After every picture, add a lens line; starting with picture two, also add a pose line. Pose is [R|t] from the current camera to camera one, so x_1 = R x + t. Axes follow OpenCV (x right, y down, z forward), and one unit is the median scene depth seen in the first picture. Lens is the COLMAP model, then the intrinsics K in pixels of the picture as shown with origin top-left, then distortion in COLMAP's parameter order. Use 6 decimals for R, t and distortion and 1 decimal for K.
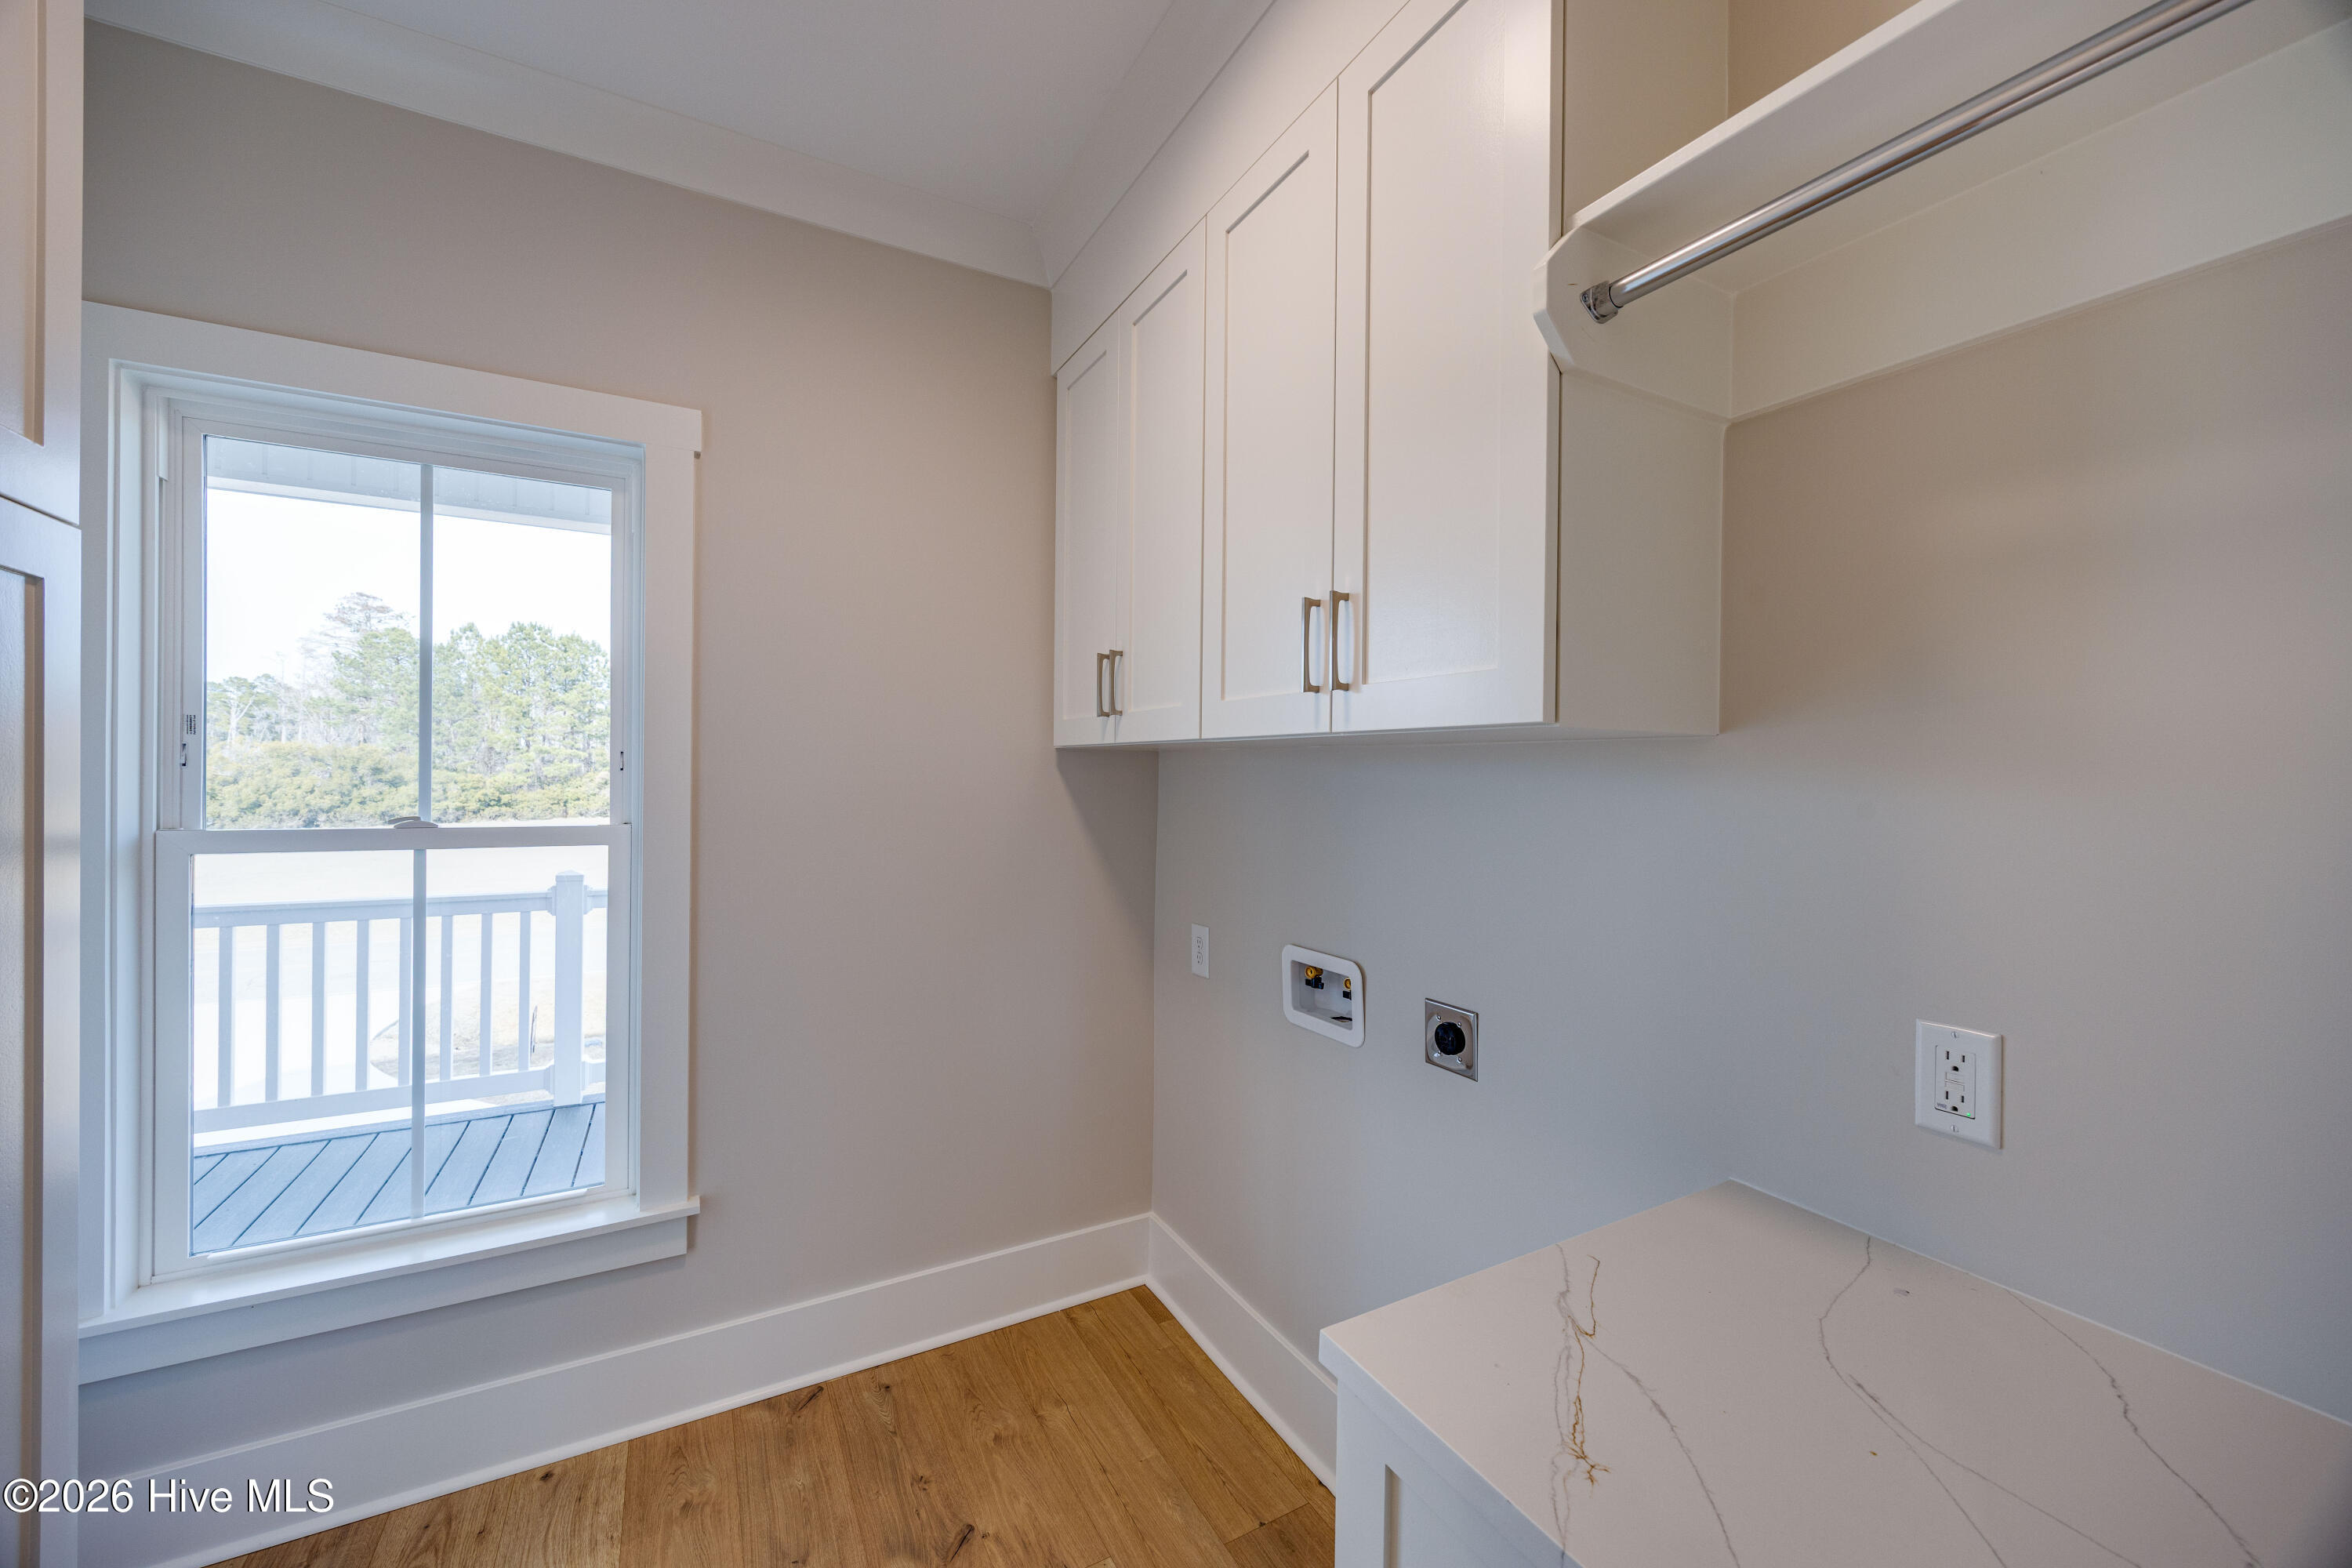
lens RADIAL K [[867.9, 0, 1130.5], [0, 867.9, 774.8], [0, 0, 1]] dist [-0.000101, 0.000286]
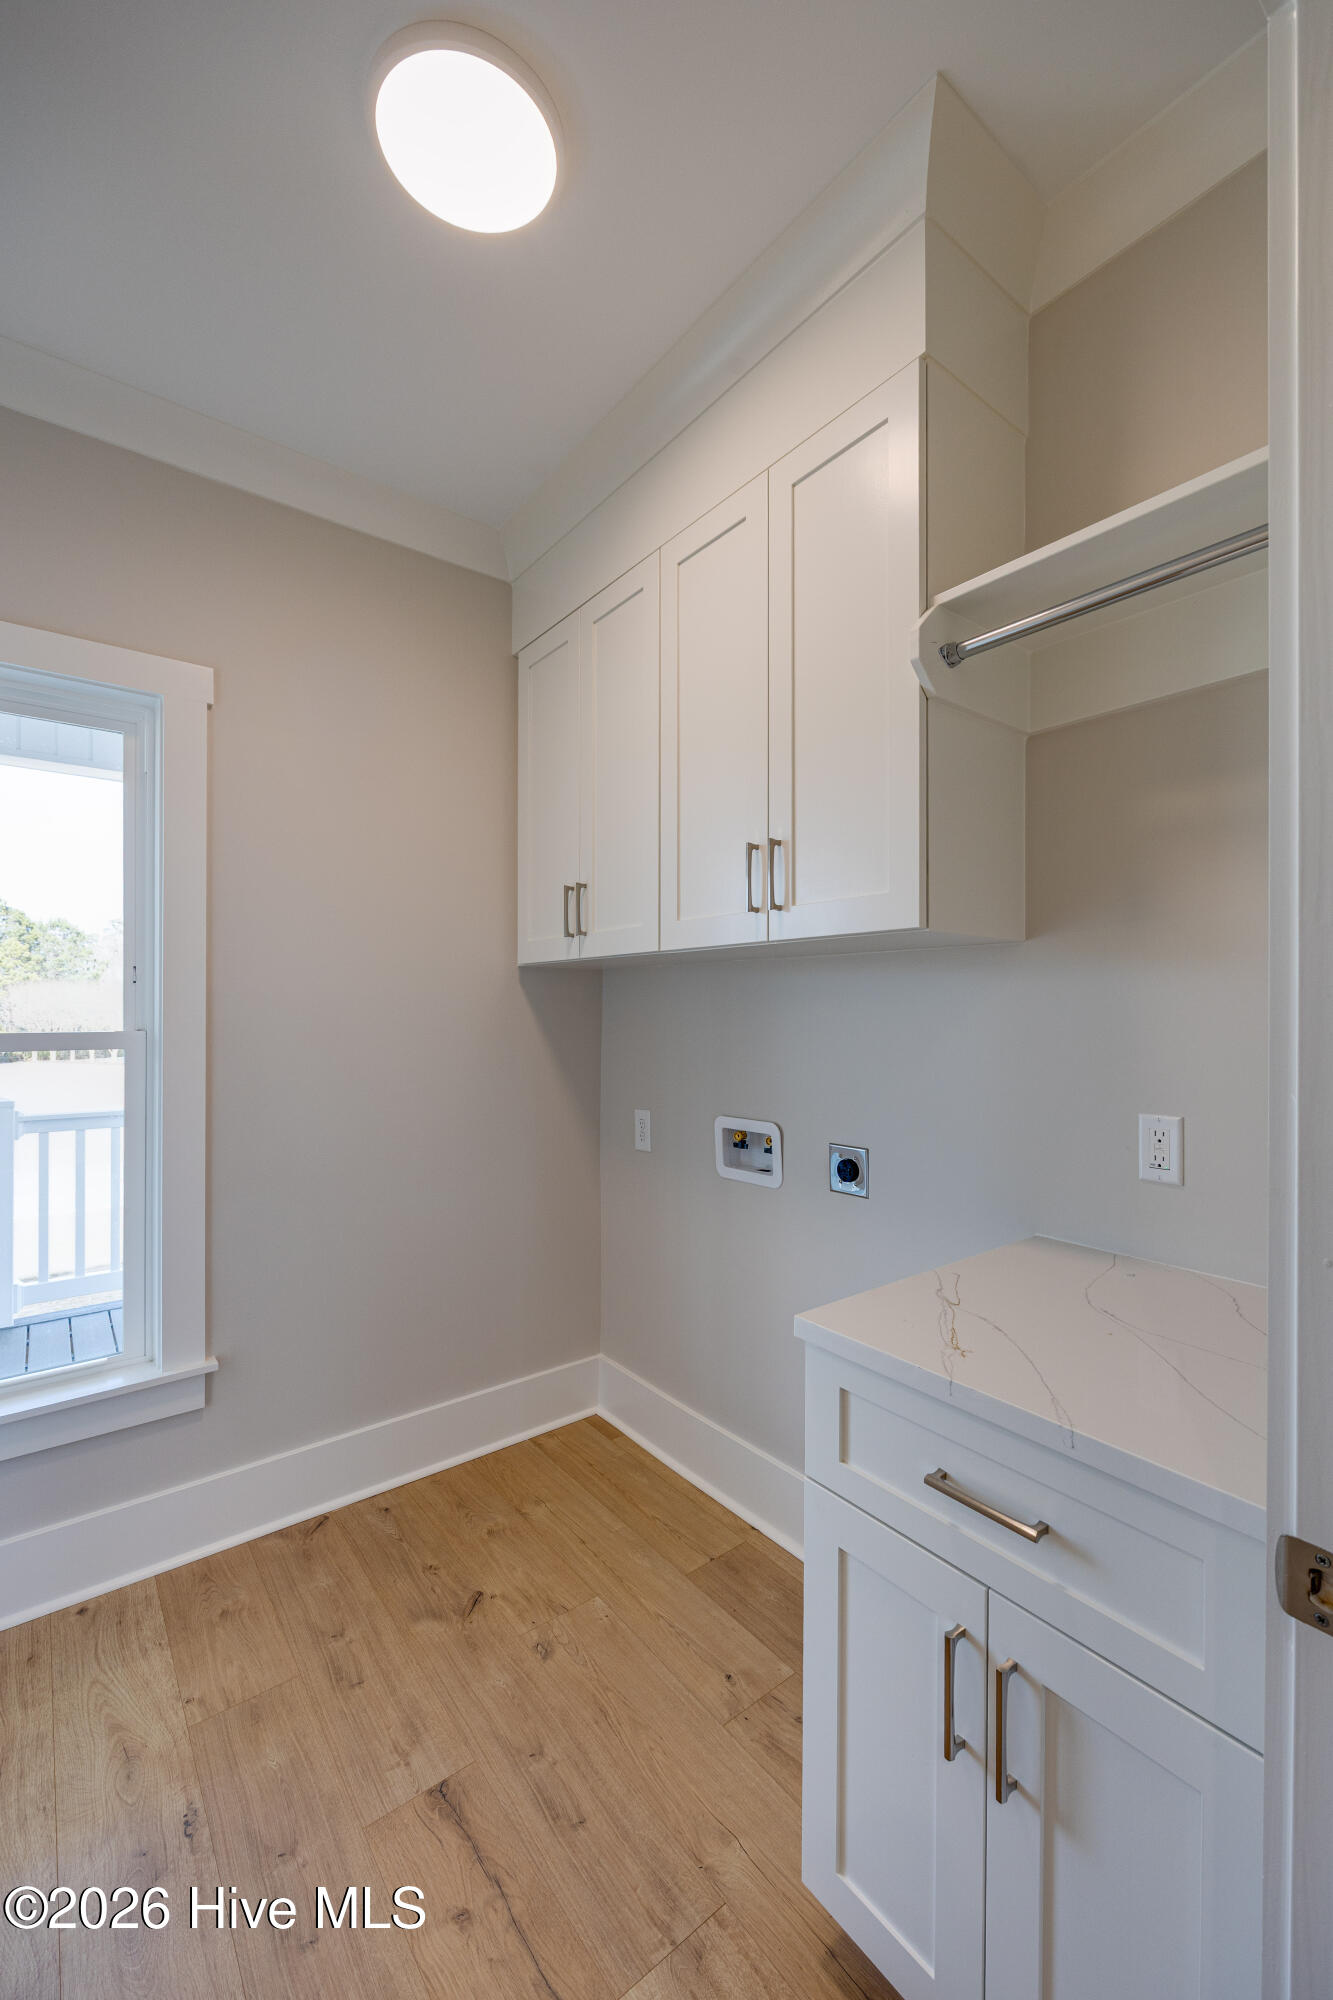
lens RADIAL K [[795.3, 0, 666.5], [0, 795.3, 1000.0], [0, 0, 1]] dist [-0.000753, 0.000126]
pose [[0.985076, -0.007805, 0.171944, -0.099667], [0.009669, 0.999903, -0.010006, 0.038178], [-0.171849, 0.011519, 0.985056, -0.145437]]
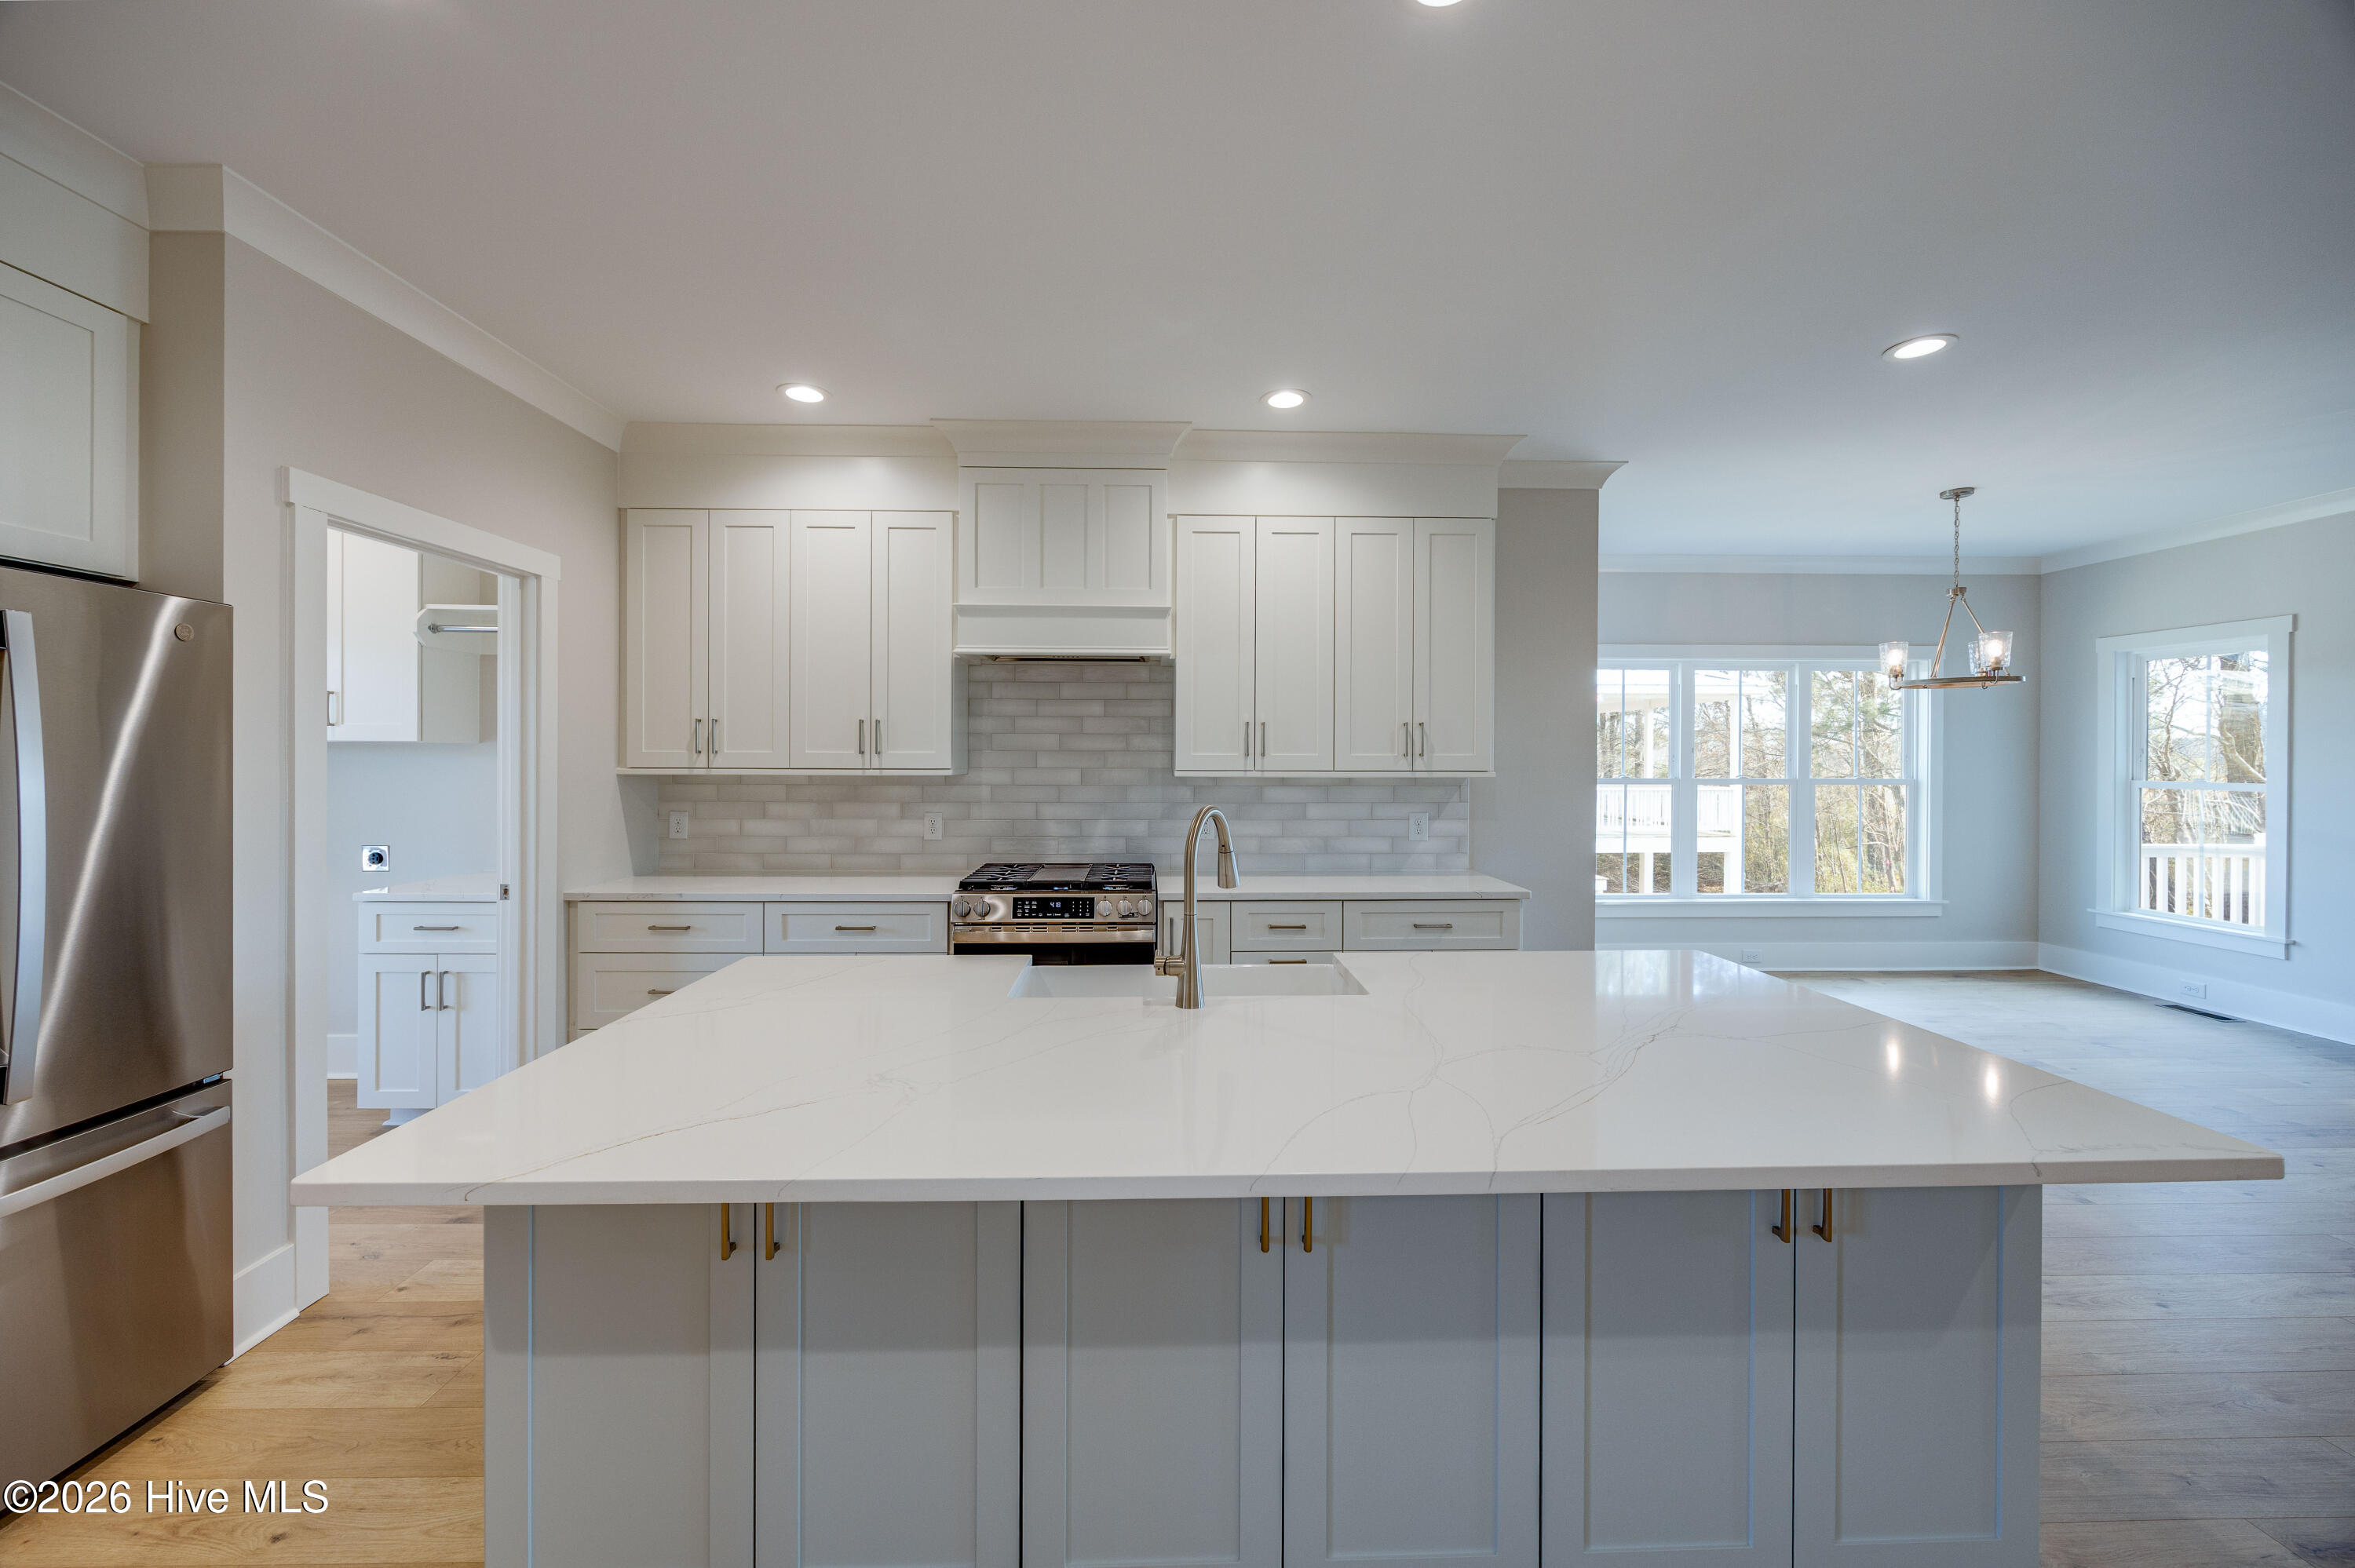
lens RADIAL K [[903.7, 0, 1174.7], [0, 903.7, 761.0], [0, 0, 1]] dist [-0.000522, 0.000036]
pose [[0.422684, -0.011318, 0.906206, -0.840869], [0.006884, 0.999933, 0.009277, 0.005834], [-0.906251, 0.002317, 0.422734, -1.808952]]
